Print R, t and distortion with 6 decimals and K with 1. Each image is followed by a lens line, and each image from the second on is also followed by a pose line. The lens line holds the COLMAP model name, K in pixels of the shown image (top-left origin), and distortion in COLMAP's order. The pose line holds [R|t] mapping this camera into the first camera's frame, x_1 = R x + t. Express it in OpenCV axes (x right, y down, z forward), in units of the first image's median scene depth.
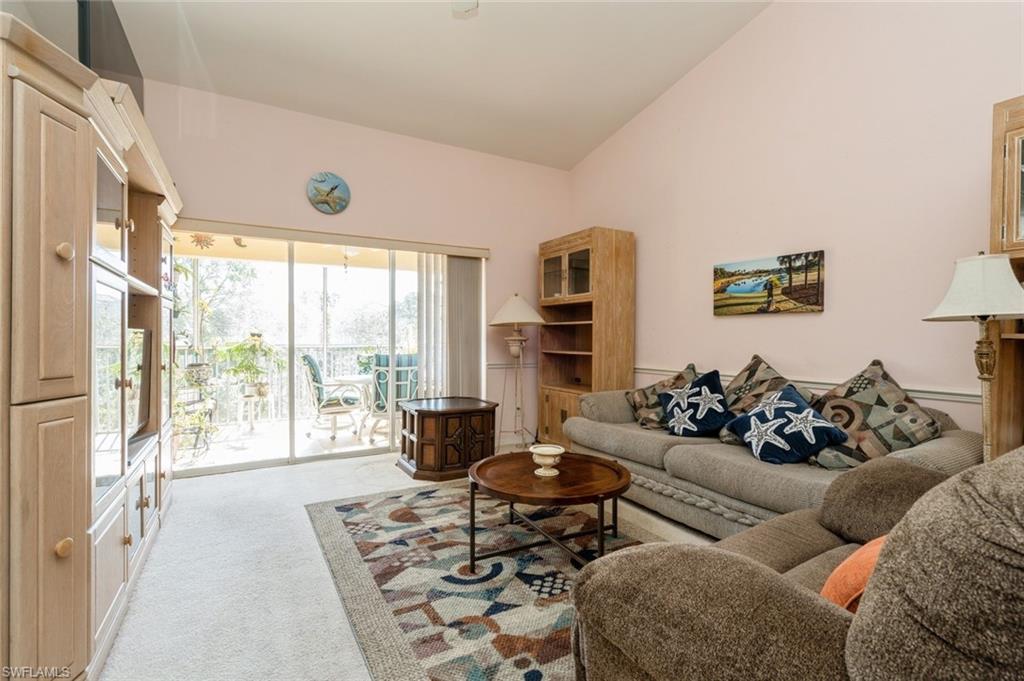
lens RADIAL K [[465.8, 0, 509.4], [0, 465.8, 339.0], [0, 0, 1]] dist [-0.007779, 0.002839]
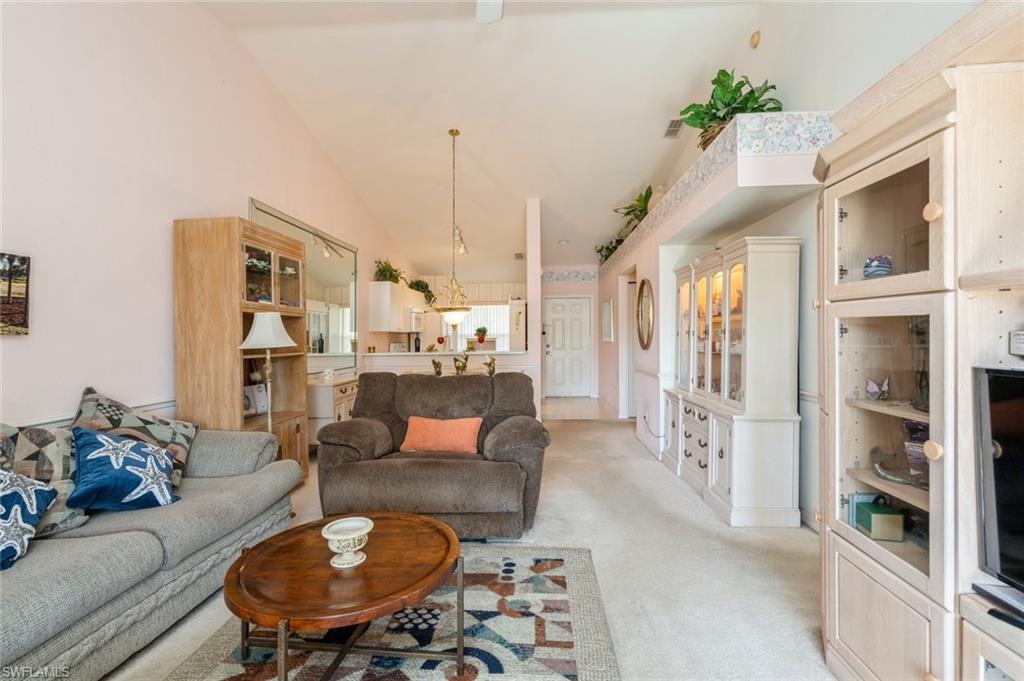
lens RADIAL K [[465.8, 0, 509.0], [0, 465.8, 329.8], [0, 0, 1]] dist [-0.007779, 0.002839]
pose [[-0.832925, 0.015862, 0.553158, -0.474878], [0.014004, 0.999873, -0.007584, -0.054474], [-0.553208, 0.001430, -0.833042, 1.298699]]
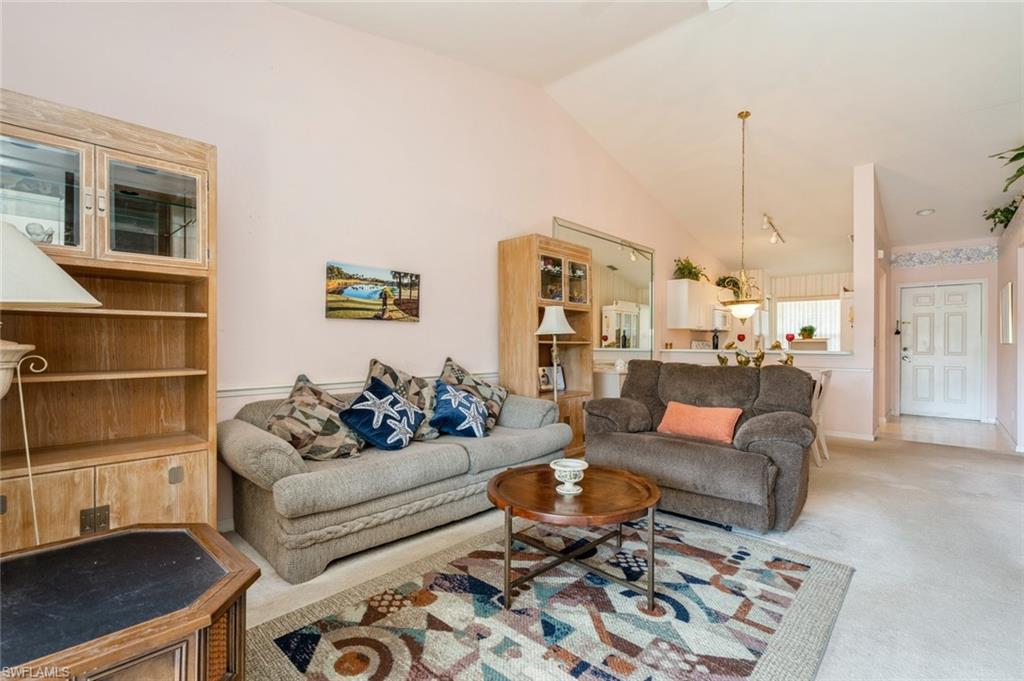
lens RADIAL K [[465.8, 0, 509.1], [0, 465.8, 338.3], [0, 0, 1]] dist [-0.007779, 0.002839]
pose [[-0.294467, 0.003044, 0.955657, -0.687538], [0.000230, 0.999995, -0.003115, -0.010814], [-0.955662, -0.000698, -0.294466, 1.232444]]
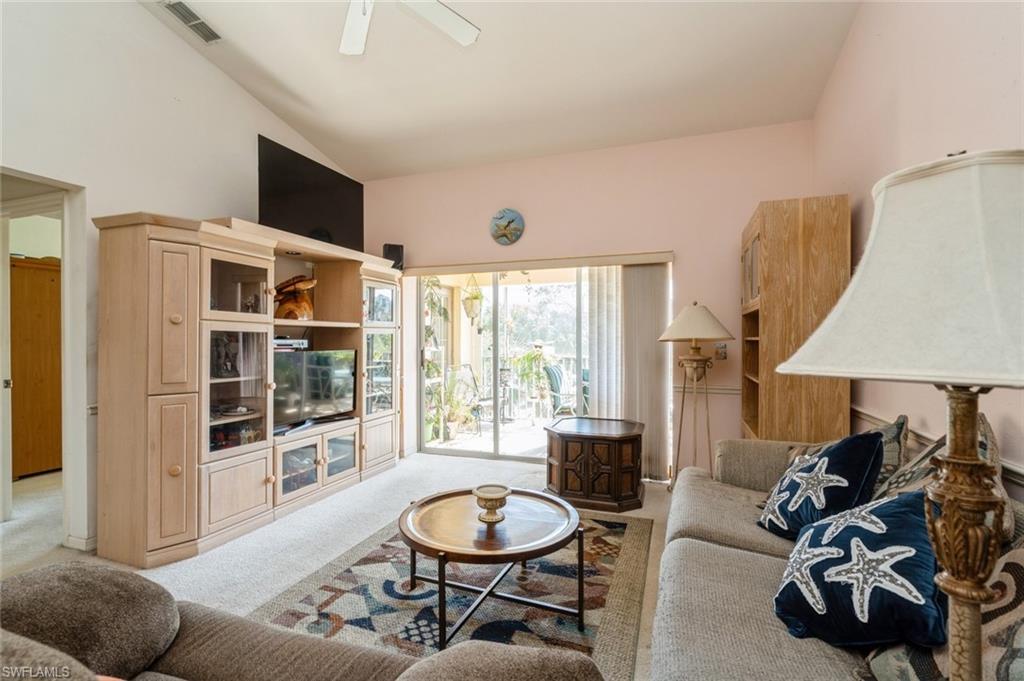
lens RADIAL K [[465.8, 0, 513.7], [0, 465.8, 339.9], [0, 0, 1]] dist [-0.007779, 0.002839]
pose [[0.649492, -0.000935, -0.760368, 0.703230], [-0.003773, 0.999983, -0.004452, -0.045686], [0.760359, 0.005760, 0.649478, 0.395172]]
